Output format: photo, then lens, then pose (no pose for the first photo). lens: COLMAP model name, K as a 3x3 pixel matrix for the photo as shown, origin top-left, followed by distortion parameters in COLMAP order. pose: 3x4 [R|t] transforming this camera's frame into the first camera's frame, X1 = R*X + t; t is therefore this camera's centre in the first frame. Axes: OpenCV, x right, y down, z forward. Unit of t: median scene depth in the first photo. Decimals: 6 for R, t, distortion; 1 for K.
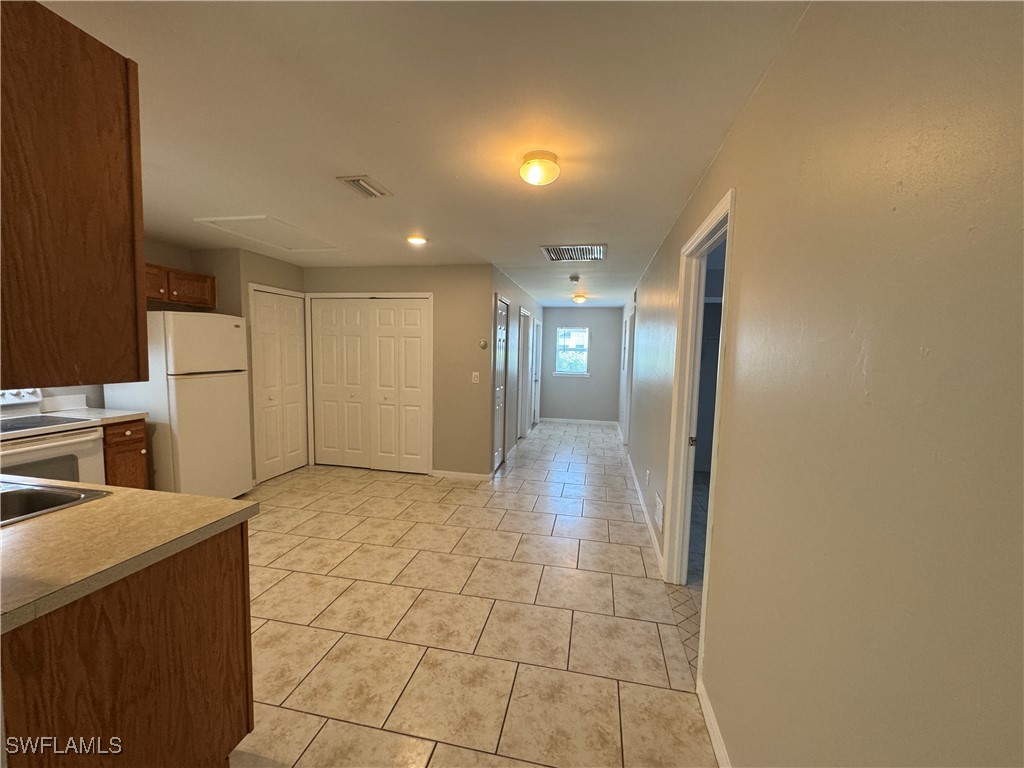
lens RADIAL K [[410.2, 0, 512.0], [0, 410.2, 384.0], [0, 0, 1]] dist [0.000842, 0.000826]
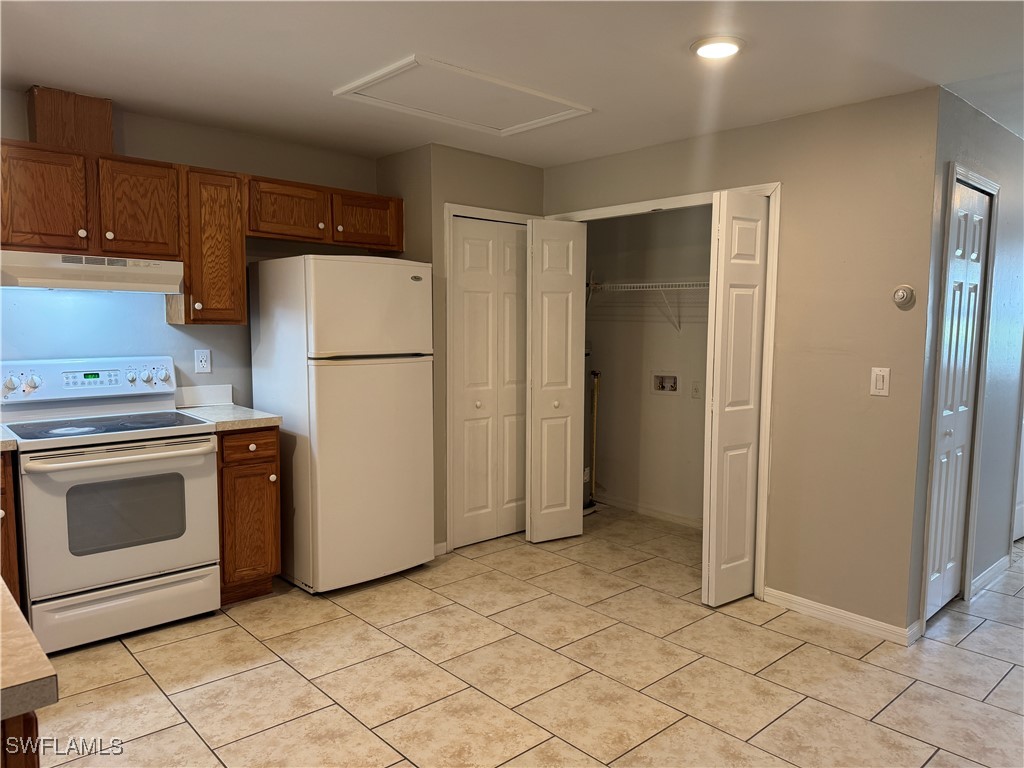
lens RADIAL K [[719.4, 0, 517.5], [0, 719.4, 385.6], [0, 0, 1]] dist [0.115257, -0.166687]
pose [[0.811238, 0.039644, -0.583371, 0.051149], [-0.041783, 0.999079, 0.009791, -0.004183], [0.583222, 0.016432, 0.812147, 0.250915]]
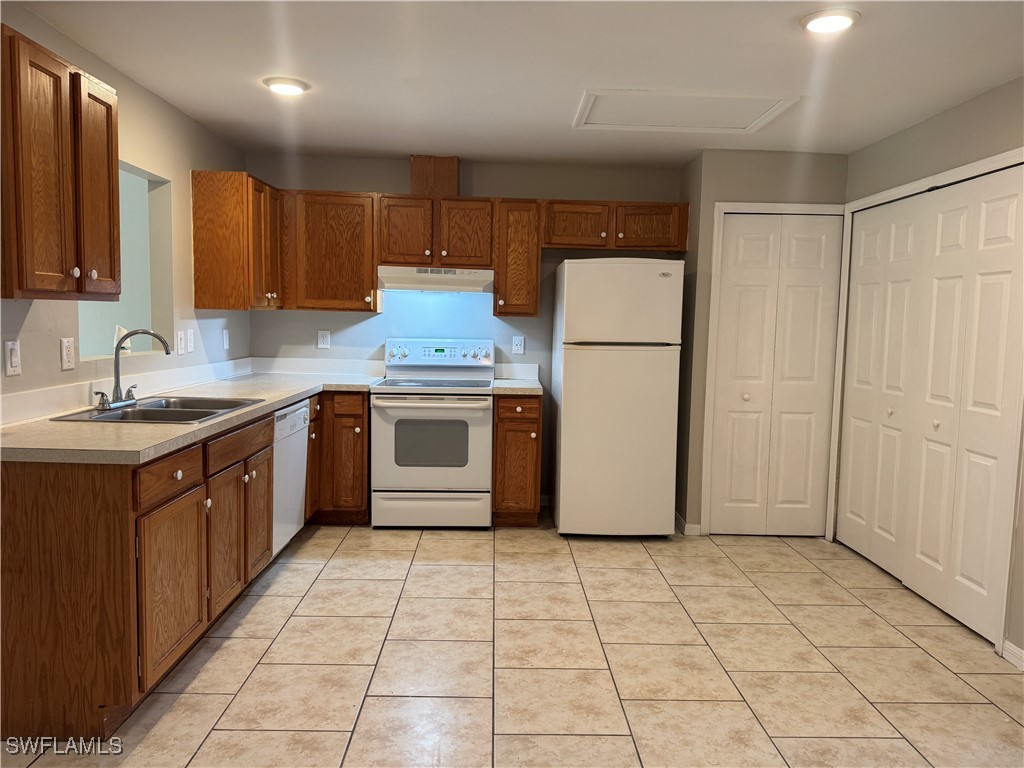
lens RADIAL K [[719.4, 0, 517.5], [0, 719.4, 385.6], [0, 0, 1]] dist [0.115257, -0.166687]
pose [[0.230563, 0.072160, -0.970378, 0.390920], [-0.099457, 0.993771, 0.050269, -0.001992], [0.967961, 0.084921, 0.236304, 0.516764]]
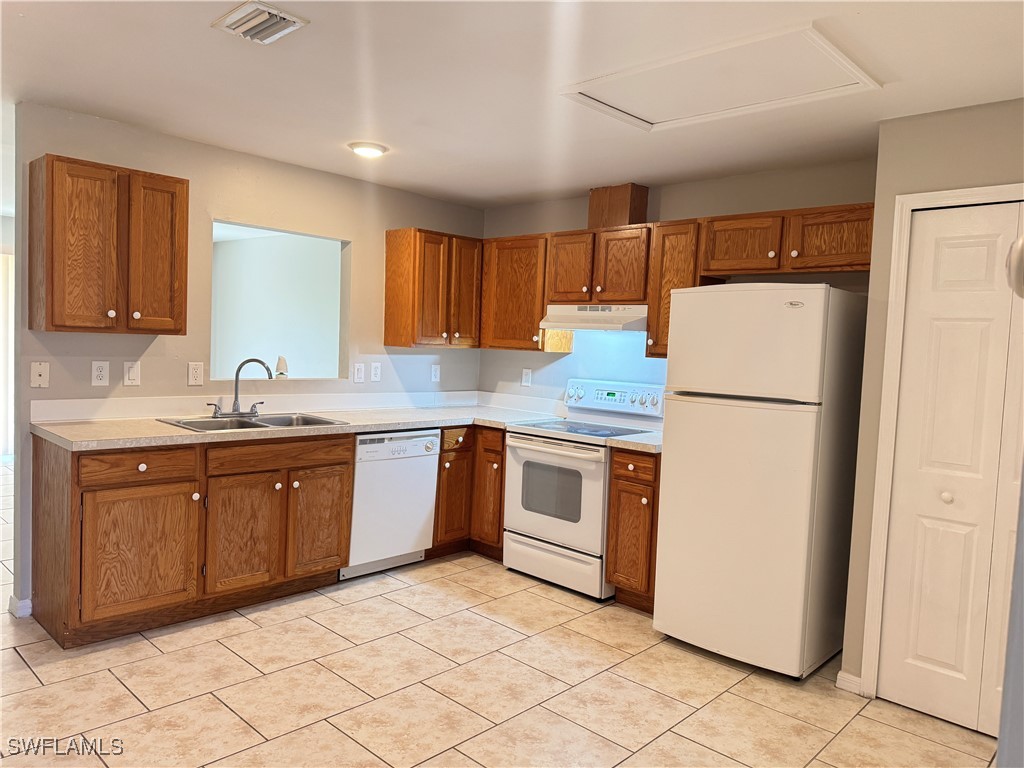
lens RADIAL K [[722.4, 0, 512.0], [0, 722.4, 384.0], [0, 0, 1]] dist [0.111983, -0.165446]
pose [[-0.527127, 0.001087, -0.849786, 0.193111], [-0.128119, 0.988467, 0.080737, -0.078141], [0.840073, 0.151433, -0.520909, 1.167689]]
